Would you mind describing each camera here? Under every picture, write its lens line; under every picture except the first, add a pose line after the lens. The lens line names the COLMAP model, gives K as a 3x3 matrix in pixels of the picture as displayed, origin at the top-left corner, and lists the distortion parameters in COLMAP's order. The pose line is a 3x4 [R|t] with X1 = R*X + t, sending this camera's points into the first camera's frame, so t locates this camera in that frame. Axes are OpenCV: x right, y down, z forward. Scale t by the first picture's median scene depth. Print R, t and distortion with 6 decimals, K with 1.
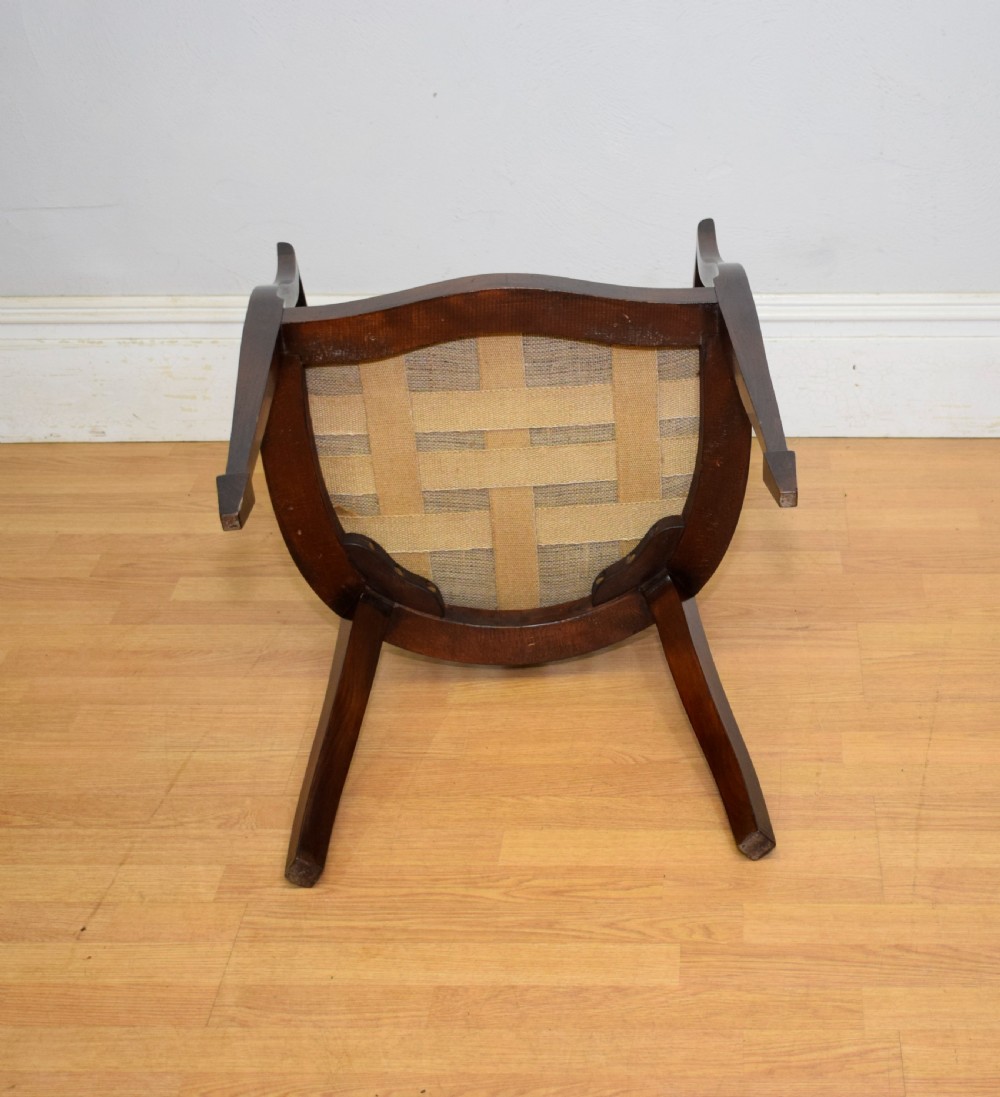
lens RADIAL K [[2111.7, 0, 641.8], [0, 2111.7, 557.4], [0, 0, 1]] dist [-0.027355, 0.000000]
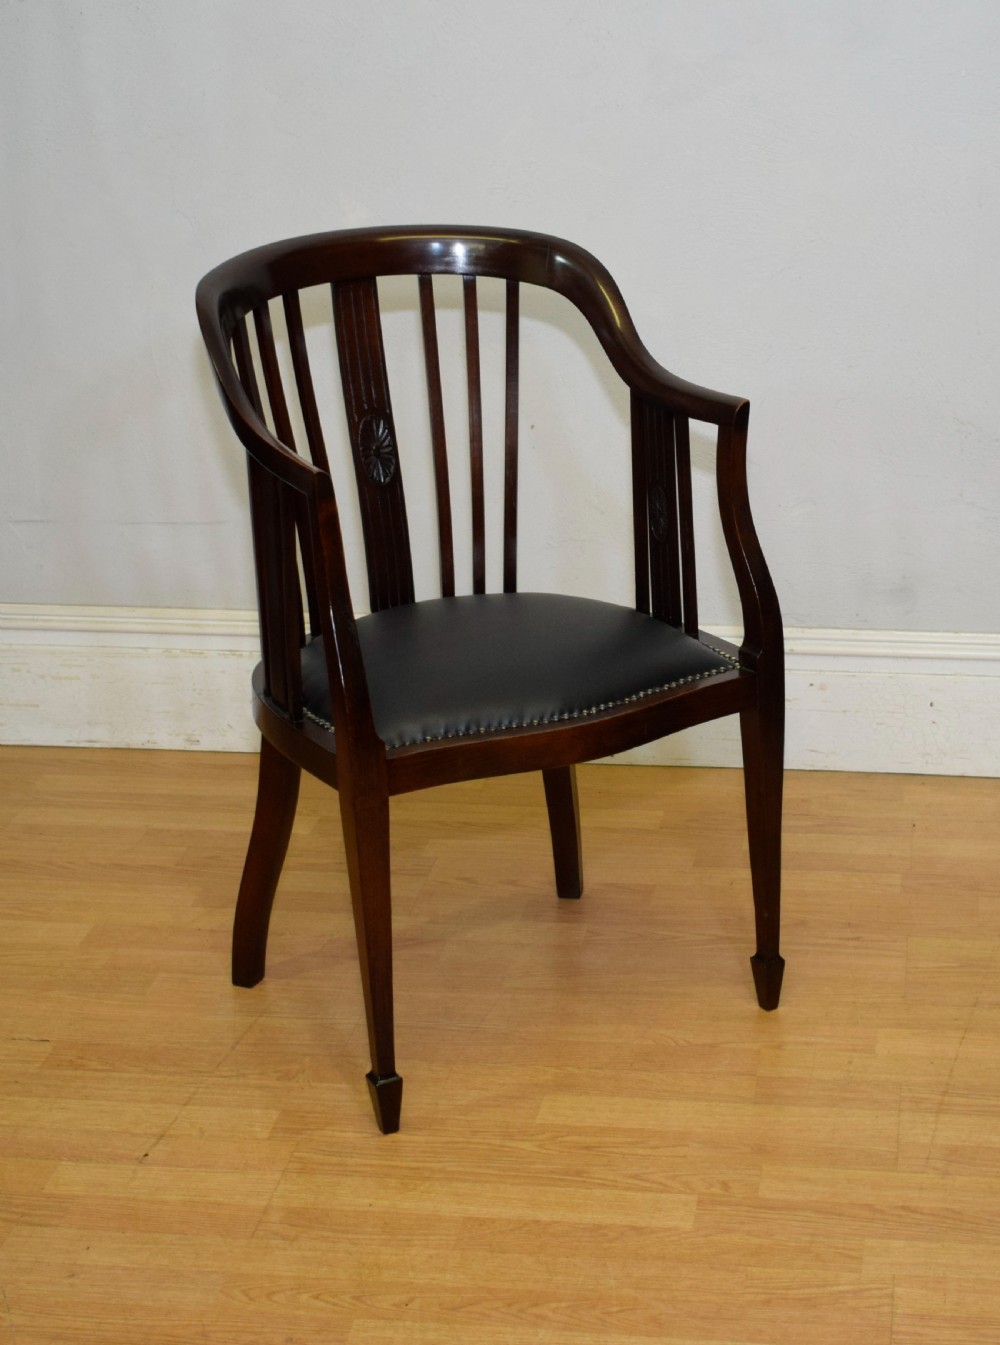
lens RADIAL K [[2406.8, 0, 615.2], [0, 2406.8, 695.9], [0, 0, 1]] dist [-0.033089, 0.000000]
pose [[0.995869, 0.038583, -0.082192, 0.059160], [-0.048990, 0.990483, -0.128624, 0.082543], [0.076447, 0.132119, 0.988282, -0.203428]]
